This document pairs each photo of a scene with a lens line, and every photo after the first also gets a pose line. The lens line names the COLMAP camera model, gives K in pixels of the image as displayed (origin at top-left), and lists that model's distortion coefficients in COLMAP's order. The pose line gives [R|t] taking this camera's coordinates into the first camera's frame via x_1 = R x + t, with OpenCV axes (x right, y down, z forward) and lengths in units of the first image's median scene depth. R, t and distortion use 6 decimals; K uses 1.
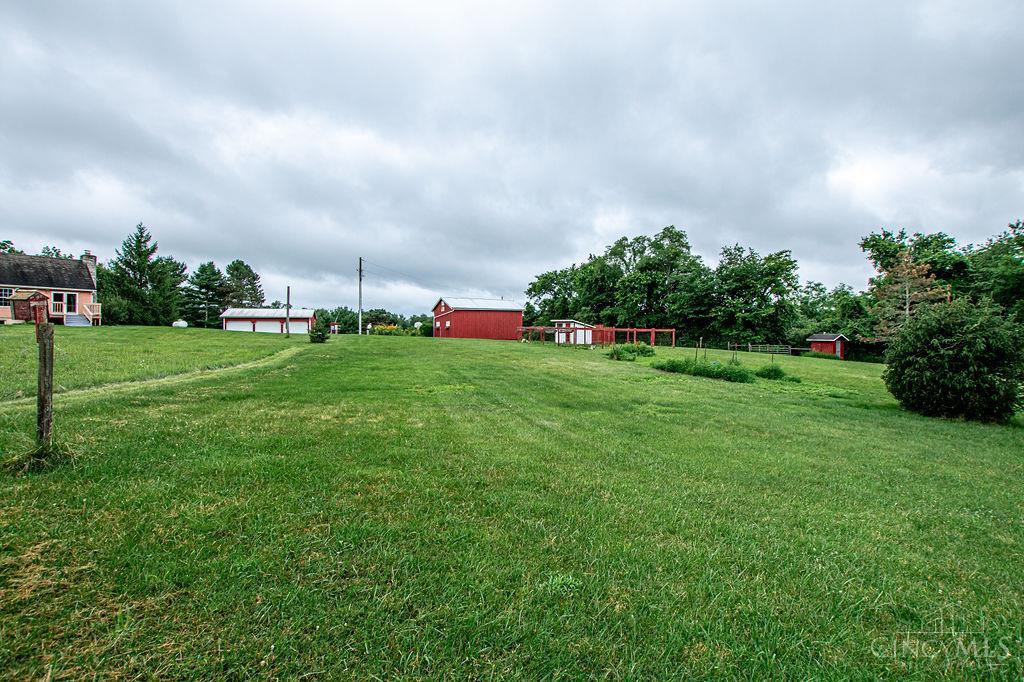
lens RADIAL K [[477.0, 0, 519.4], [0, 477.0, 334.1], [0, 0, 1]] dist [0.001355, -0.001135]
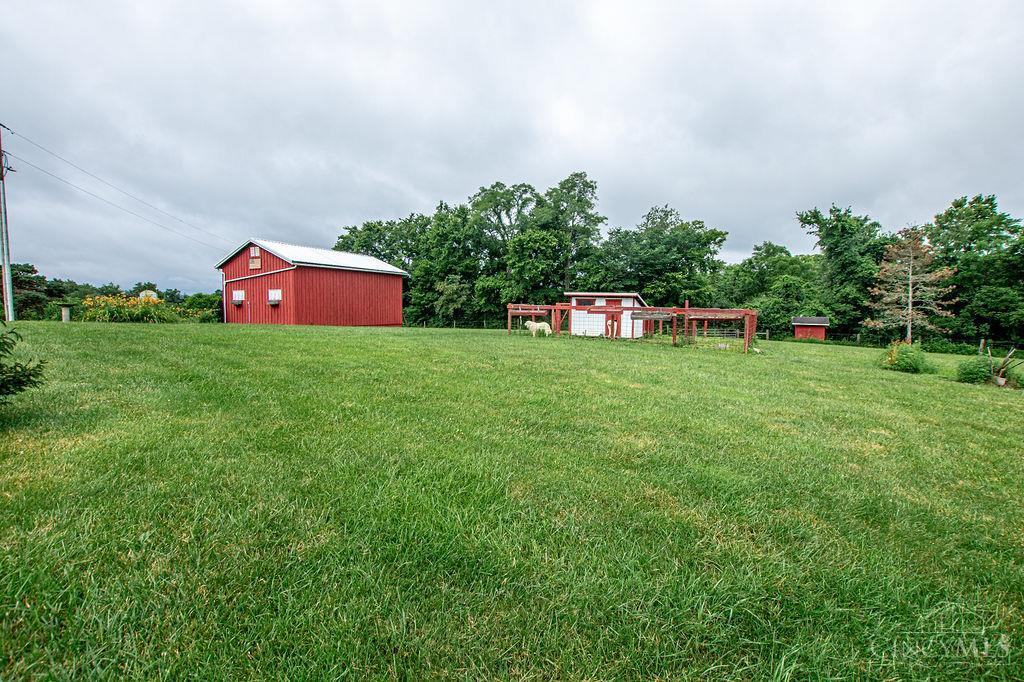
lens RADIAL K [[477.0, 0, 519.4], [0, 477.0, 334.1], [0, 0, 1]] dist [0.001355, -0.001135]
pose [[0.824504, -0.022446, 0.565410, -0.219535], [-0.006059, 0.998805, 0.048487, -0.007088], [-0.565823, -0.043404, 0.823383, 0.465945]]
